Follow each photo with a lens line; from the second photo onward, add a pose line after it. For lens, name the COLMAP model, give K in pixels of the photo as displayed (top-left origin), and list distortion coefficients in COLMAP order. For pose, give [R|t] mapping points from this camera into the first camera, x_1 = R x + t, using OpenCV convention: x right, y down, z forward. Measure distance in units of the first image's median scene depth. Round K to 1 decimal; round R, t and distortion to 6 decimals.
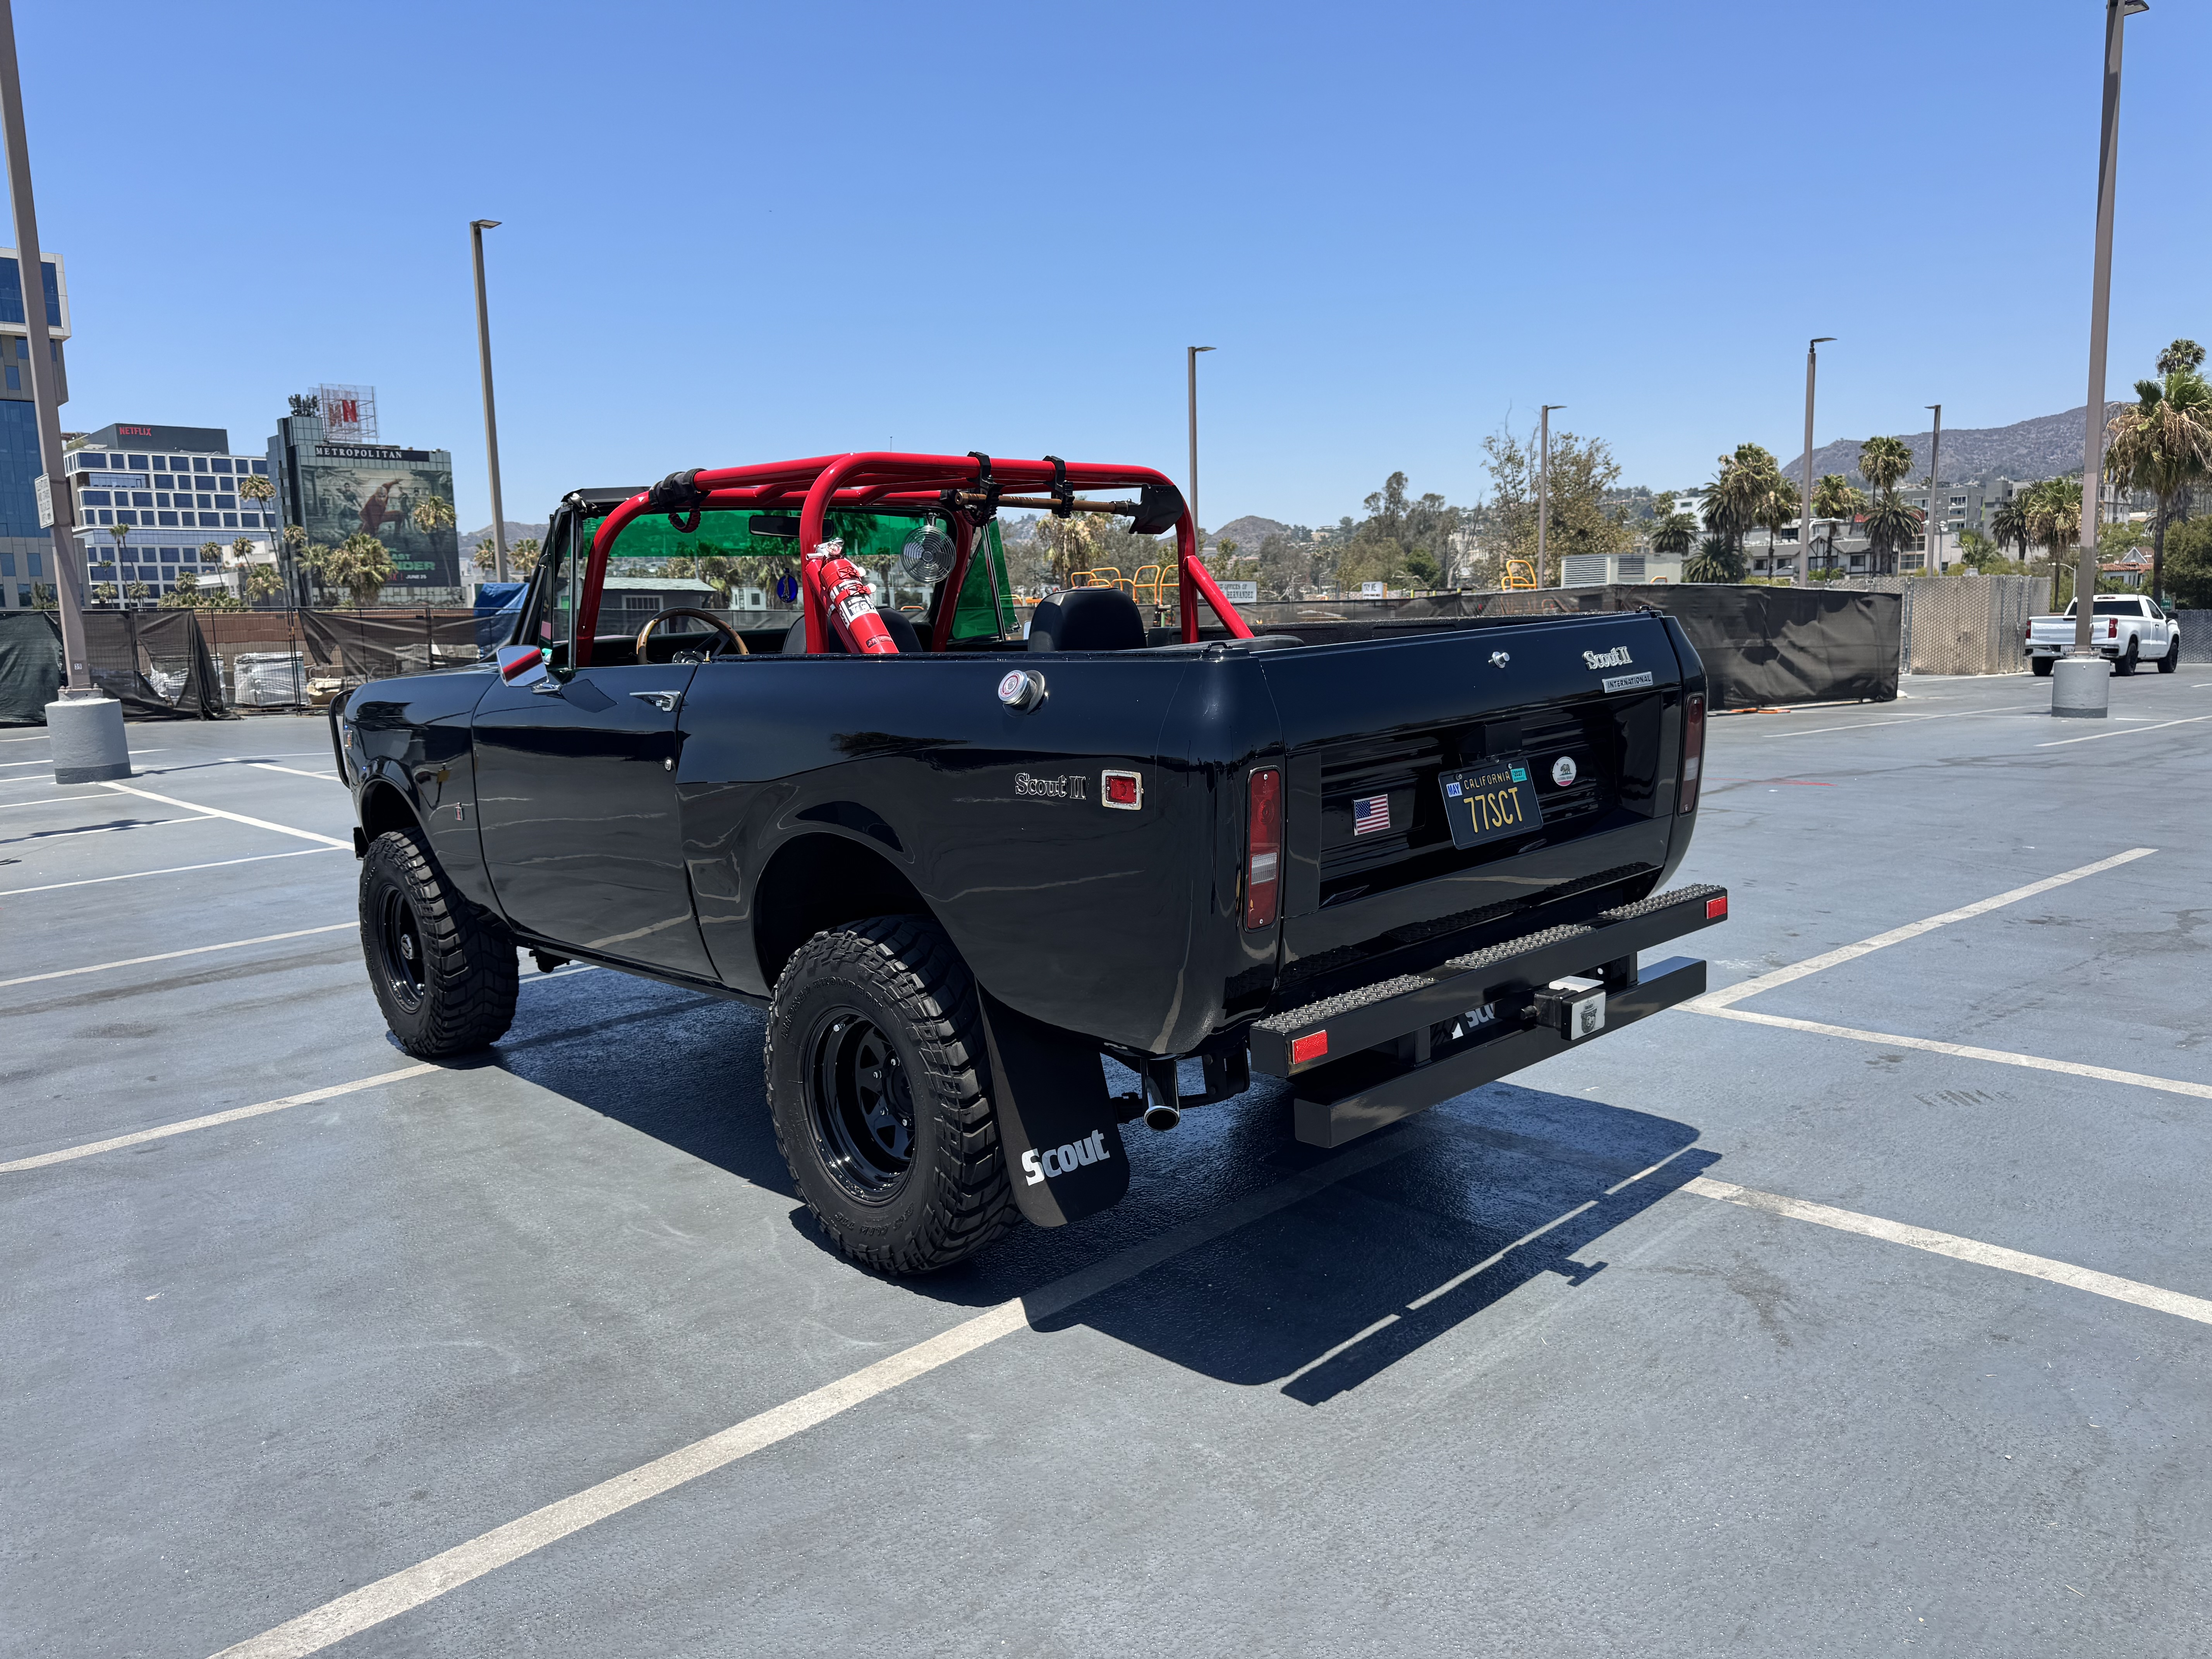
lens RADIAL K [[1571.9, 0, 1086.1], [0, 1571.9, 818.6], [0, 0, 1]] dist [0.047647, -0.069869]
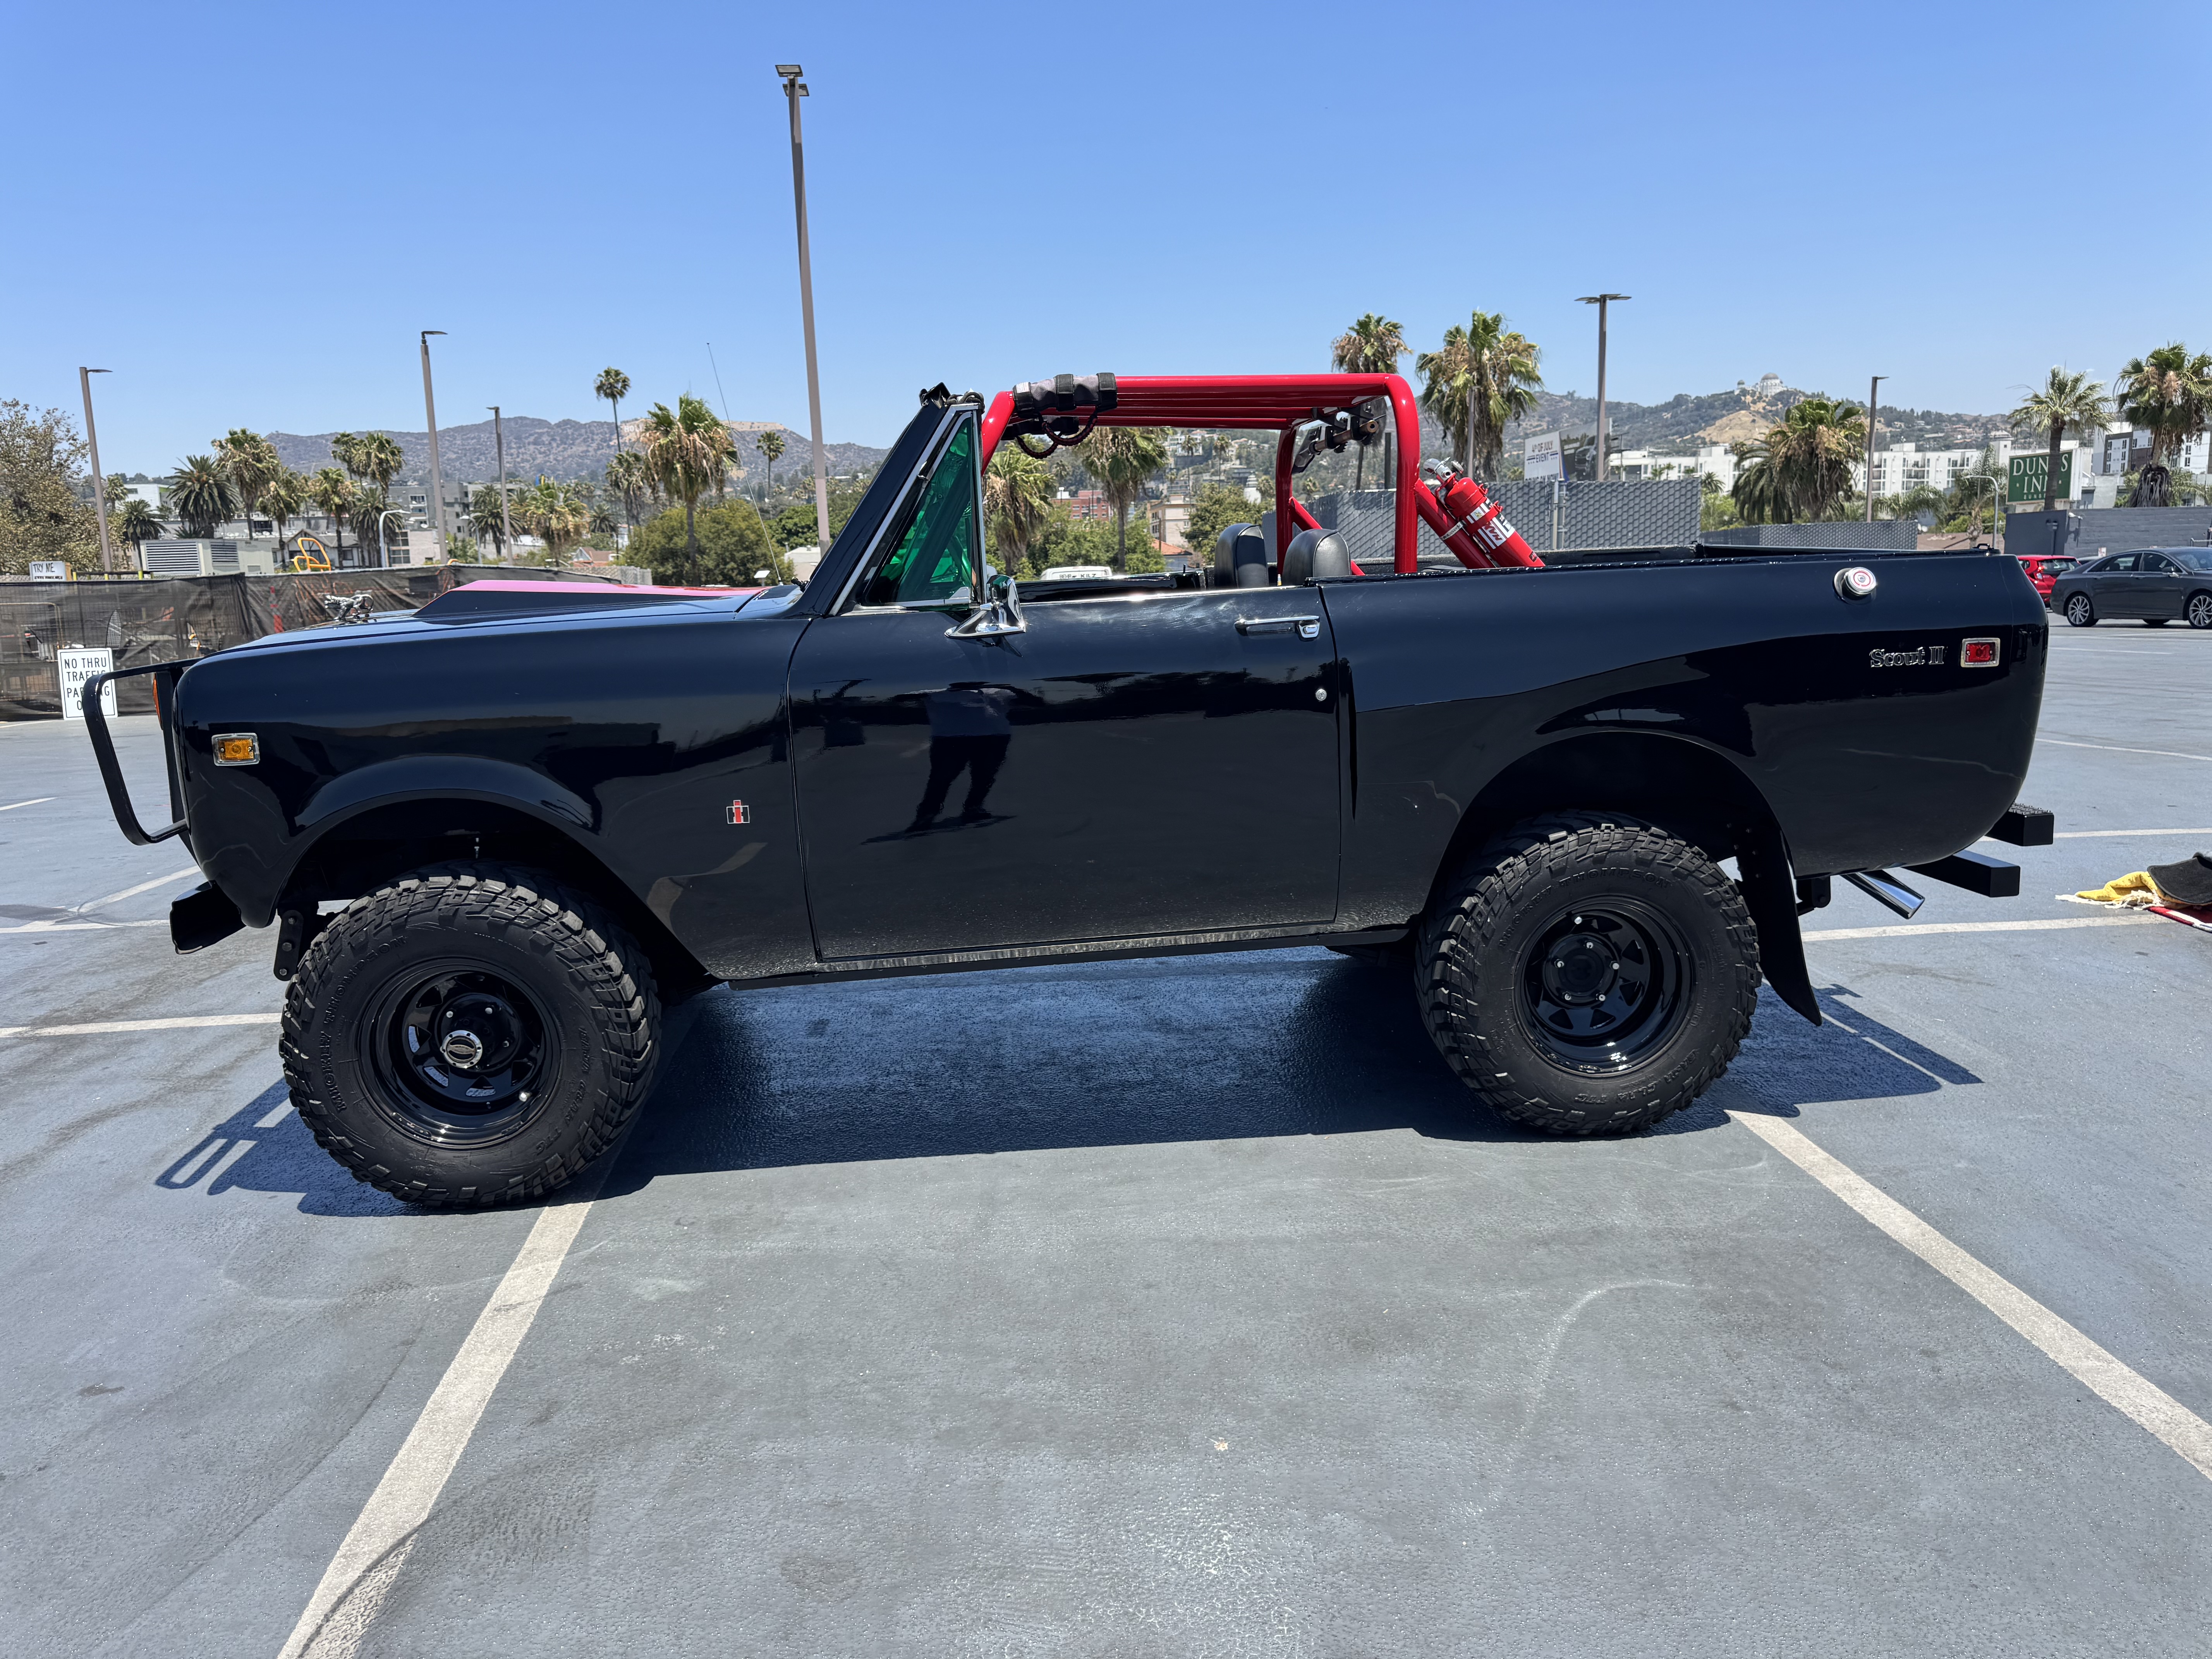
lens RADIAL K [[1571.9, 0, 1098.0], [0, 1571.9, 822.4], [0, 0, 1]] dist [0.047647, -0.069869]
pose [[0.613283, -0.116024, 0.781295, -0.973638], [0.112337, 0.991910, 0.059121, -0.025544], [-0.781834, 0.051511, 0.621355, 0.487368]]
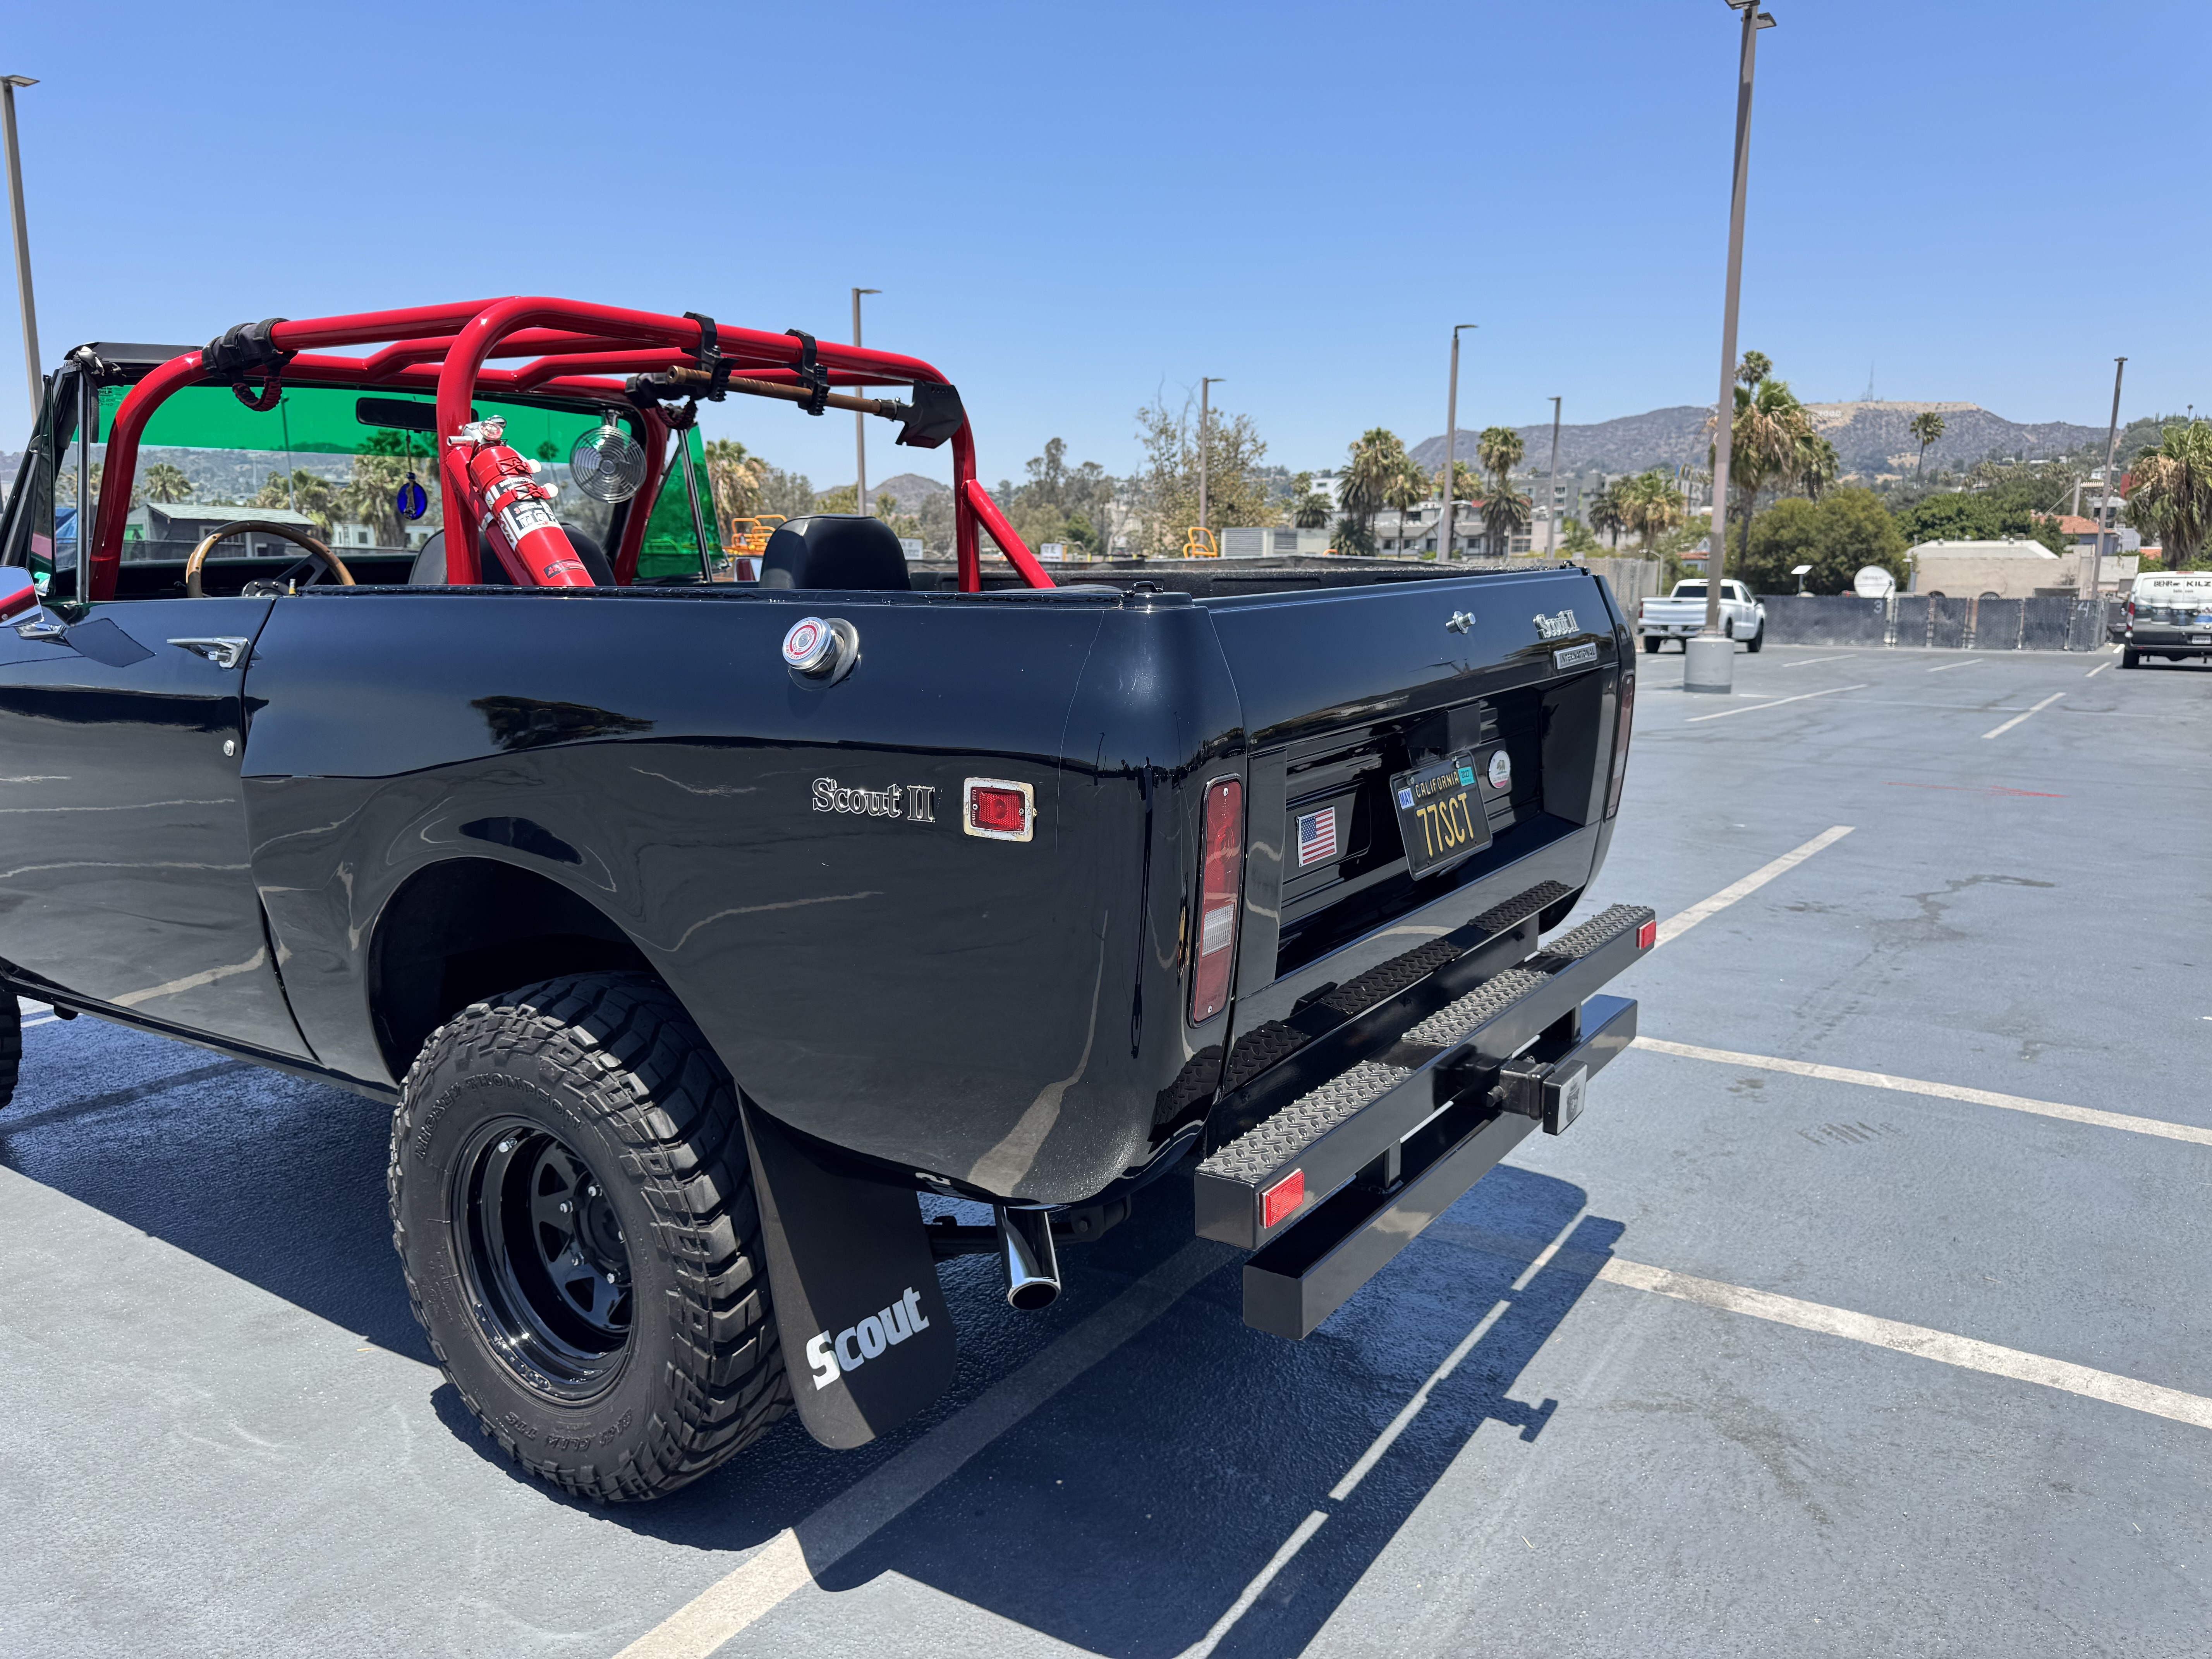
lens RADIAL K [[1571.9, 0, 1103.7], [0, 1571.9, 841.0], [0, 0, 1]] dist [0.047647, -0.069869]
pose [[0.974274, -0.006505, 0.225274, -0.050193], [-0.002057, 0.999285, 0.037753, -0.019232], [-0.225358, -0.037245, 0.973564, 0.239204]]
